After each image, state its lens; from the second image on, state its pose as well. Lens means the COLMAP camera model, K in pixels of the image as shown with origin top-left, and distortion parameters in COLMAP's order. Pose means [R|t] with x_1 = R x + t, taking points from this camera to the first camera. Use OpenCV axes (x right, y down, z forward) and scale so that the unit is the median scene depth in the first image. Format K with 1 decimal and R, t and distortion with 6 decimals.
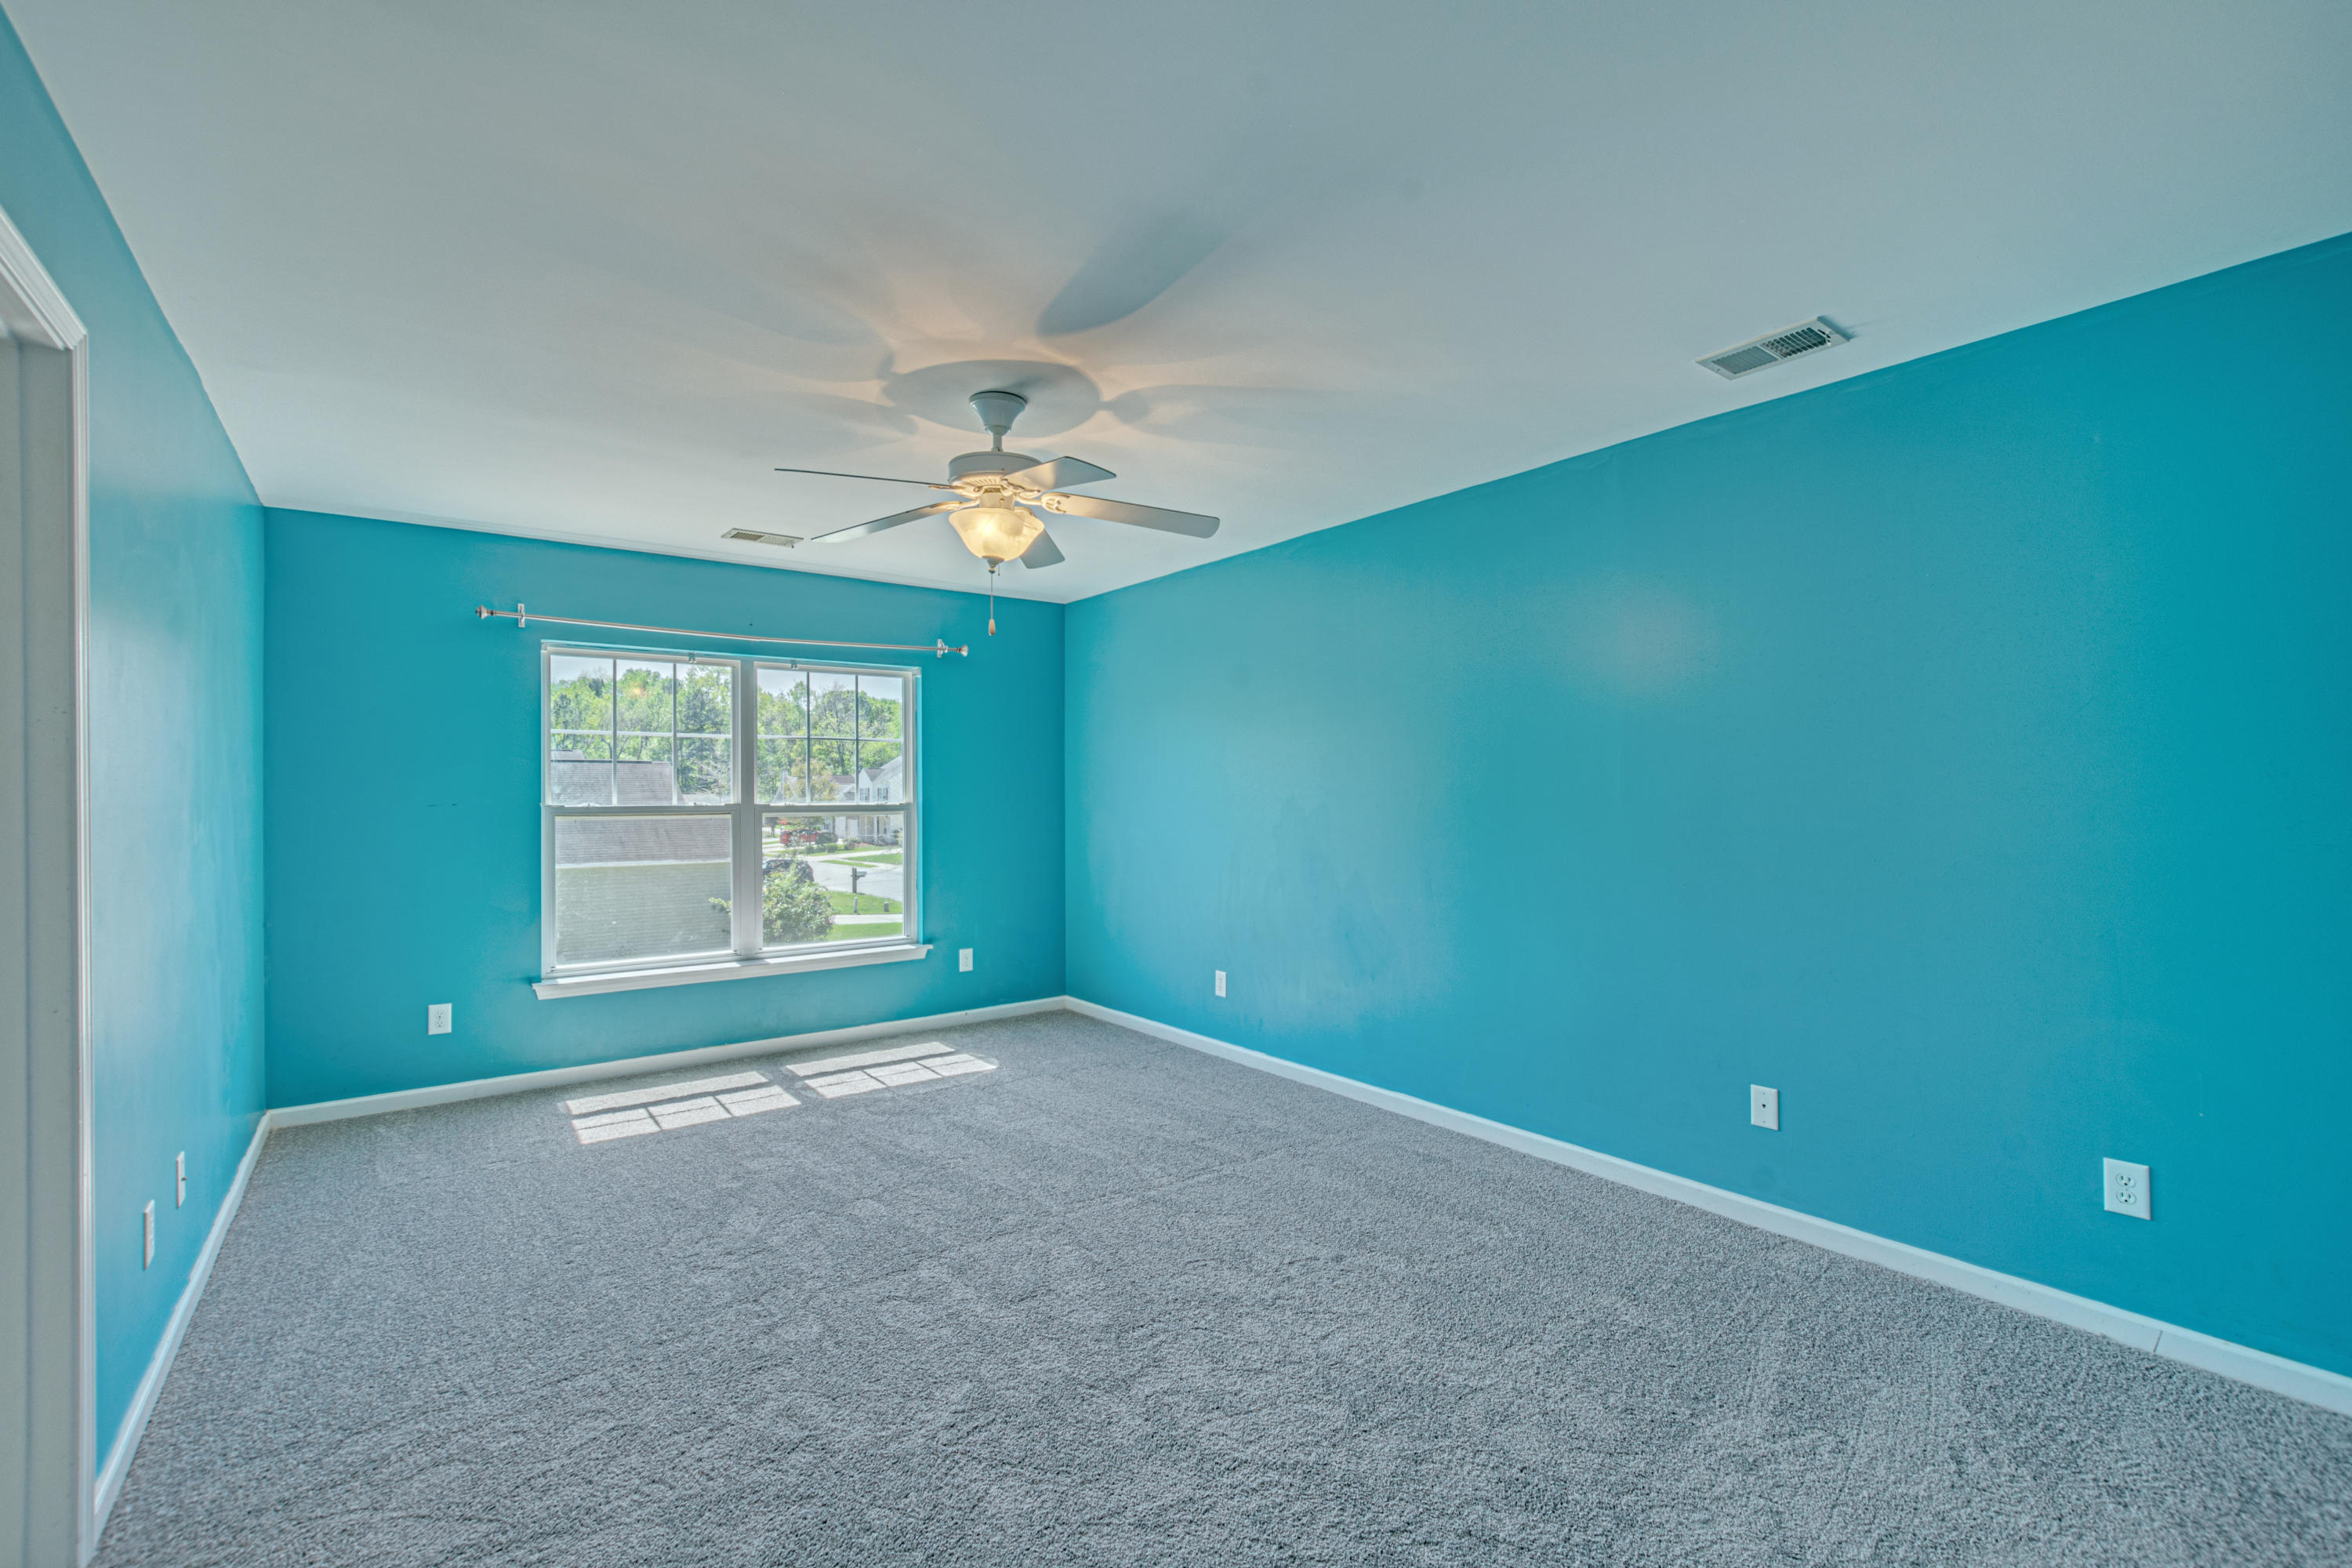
lens RADIAL K [[1036.3, 0, 1176.8], [0, 1036.3, 796.3], [0, 0, 1]] dist [-0.040351, 0.012430]
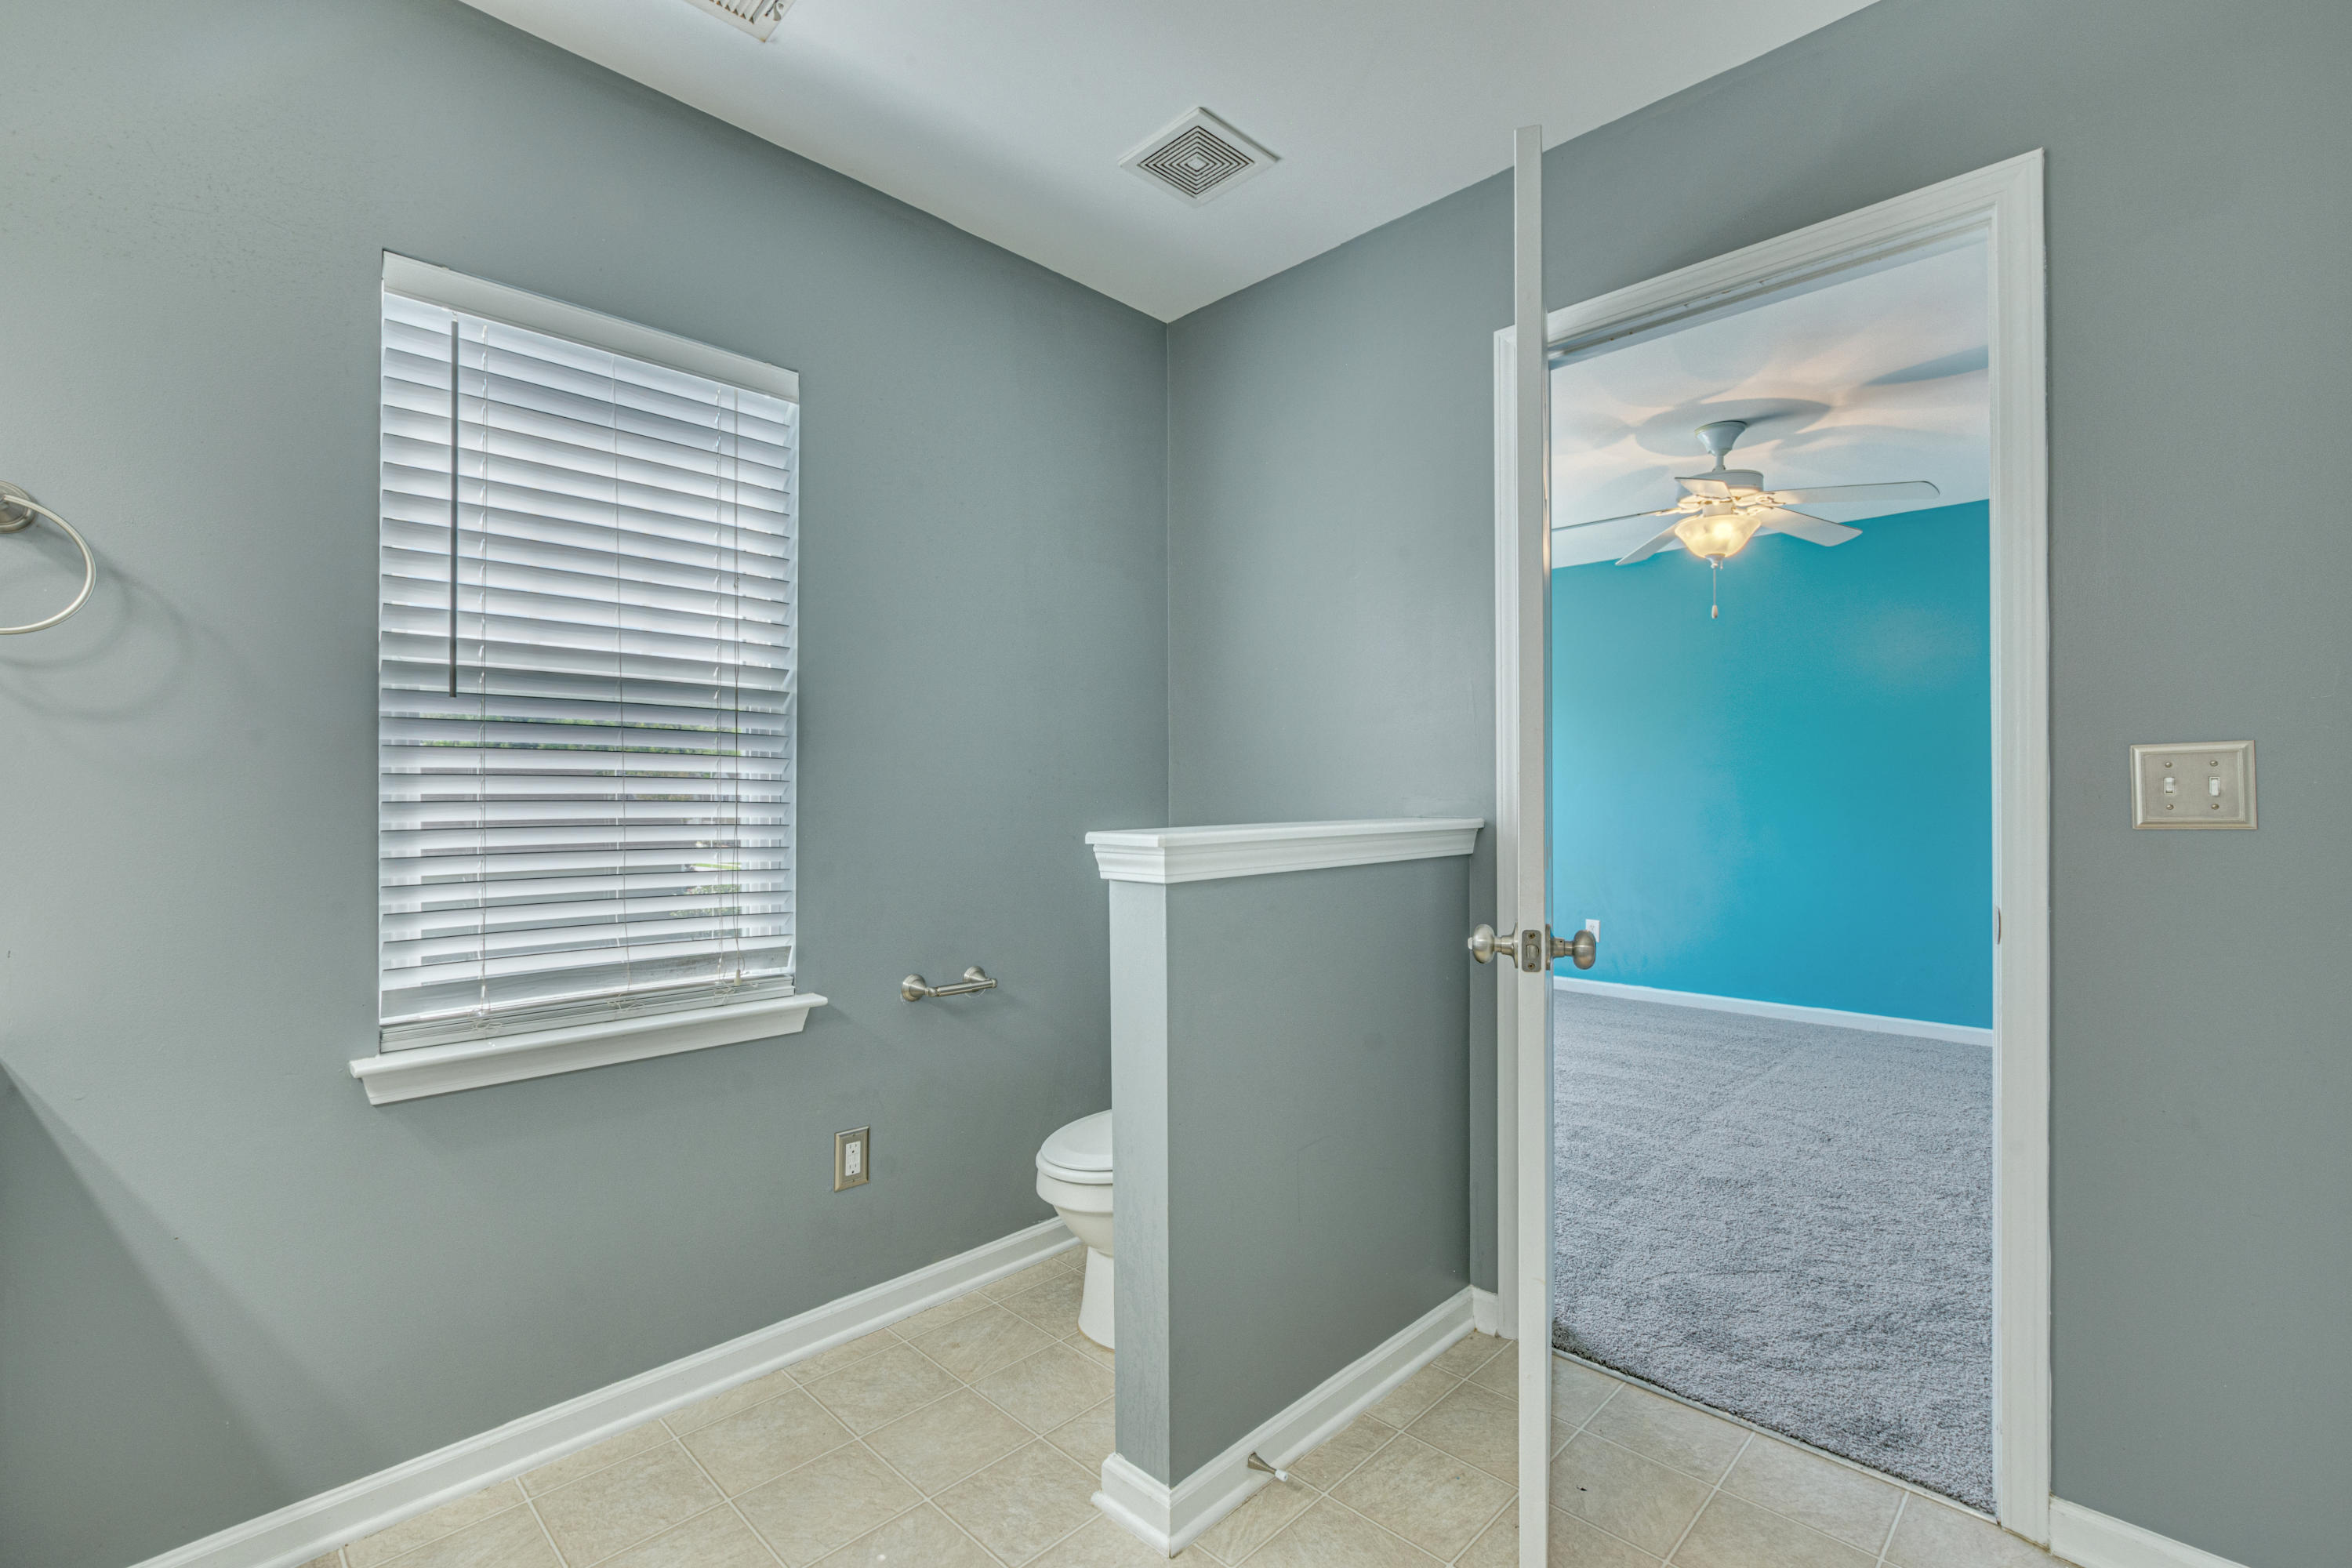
lens RADIAL K [[1036.3, 0, 1176.8], [0, 1036.3, 796.3], [0, 0, 1]] dist [-0.040351, 0.012430]
pose [[0.991779, -0.000327, 0.127960, -0.653366], [0.001121, 0.999981, -0.006140, 0.043022], [-0.127955, 0.006233, 0.991760, -0.085674]]
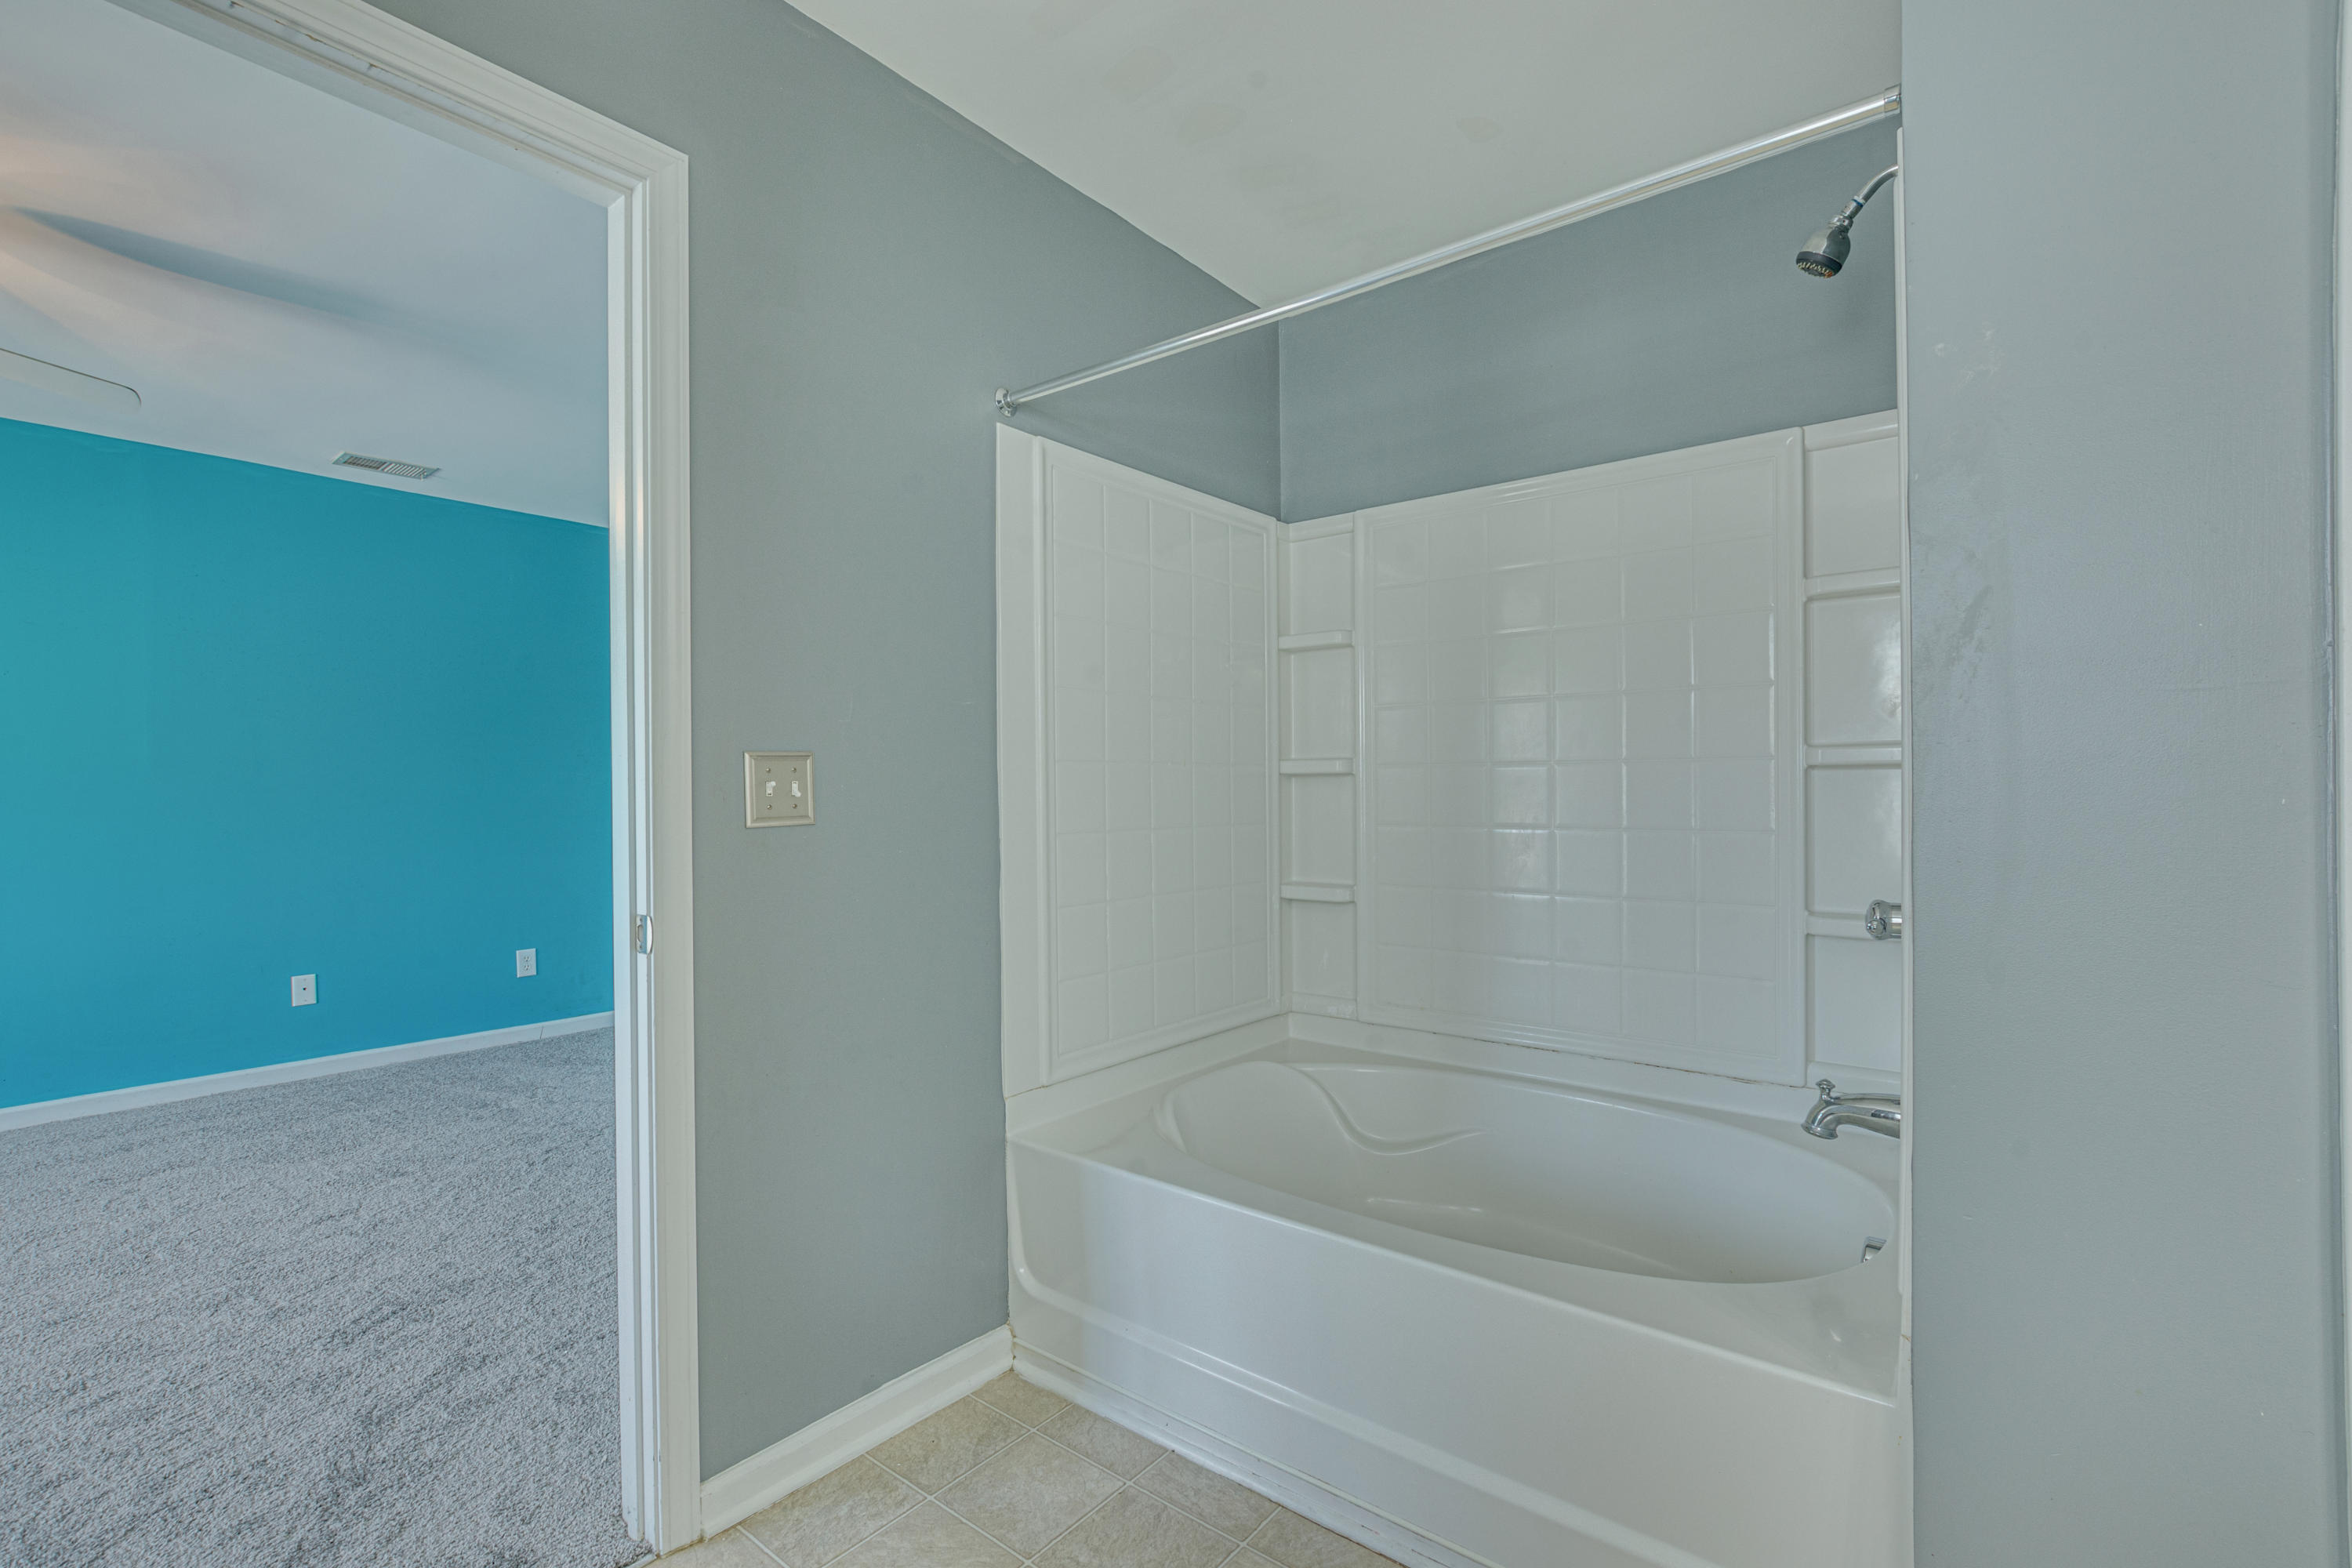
lens RADIAL K [[1036.3, 0, 1176.8], [0, 1036.3, 796.3], [0, 0, 1]] dist [-0.040351, 0.012430]
pose [[-0.248788, -0.003027, 0.968553, -0.696971], [0.016821, 0.999831, 0.007446, 0.040351], [-0.968412, 0.018144, -0.248695, 0.143915]]
